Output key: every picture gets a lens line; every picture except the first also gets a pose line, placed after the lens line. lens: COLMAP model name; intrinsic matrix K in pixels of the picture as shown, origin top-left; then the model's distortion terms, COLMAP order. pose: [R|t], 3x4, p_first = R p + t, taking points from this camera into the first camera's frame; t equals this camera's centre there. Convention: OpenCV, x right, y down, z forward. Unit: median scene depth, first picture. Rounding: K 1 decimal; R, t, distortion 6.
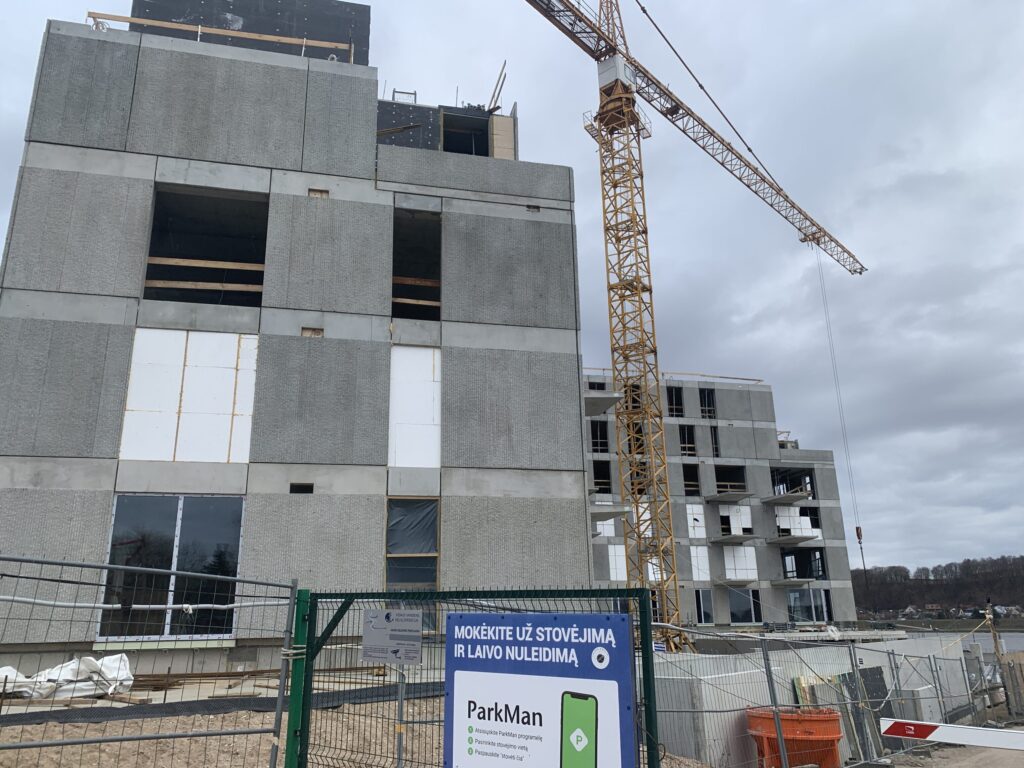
lens RADIAL K [[784.1, 0, 512.0], [0, 784.1, 384.0], [0, 0, 1]] dist [0.001216, -0.031060]
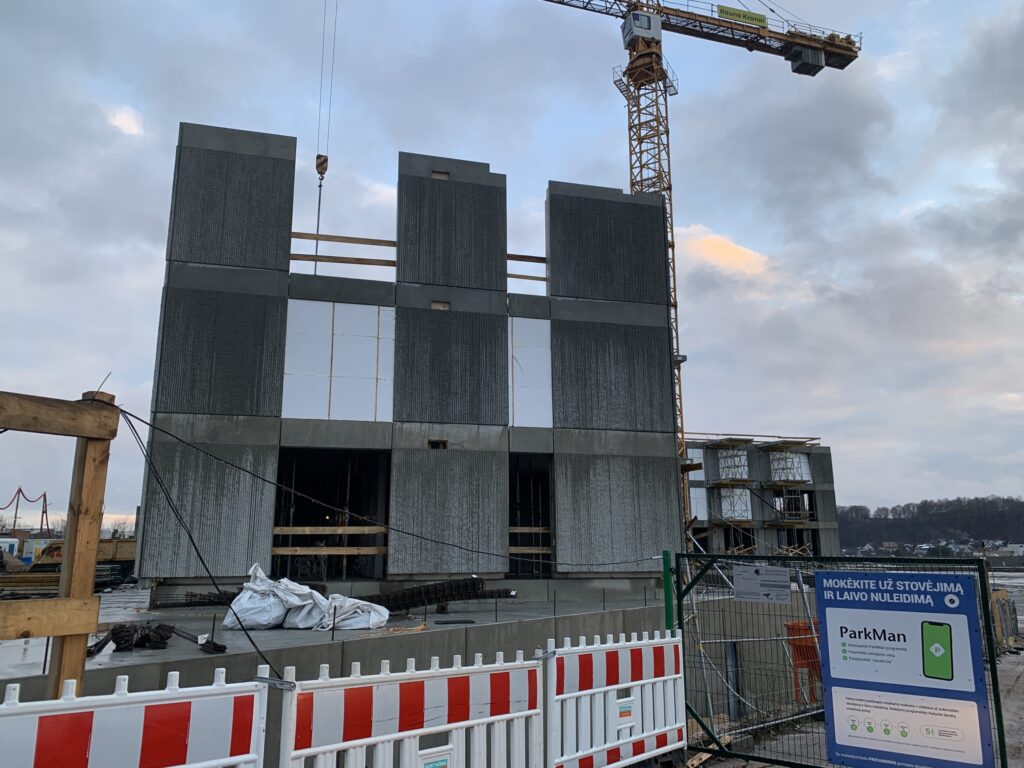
lens RADIAL K [[784.1, 0, 512.0], [0, 784.1, 384.0], [0, 0, 1]] dist [0.001216, -0.031060]
pose [[0.999227, 0.019226, 0.034278, -0.209620], [-0.021949, 0.996480, 0.080901, -0.050629], [-0.032602, -0.081591, 0.996133, -0.131733]]
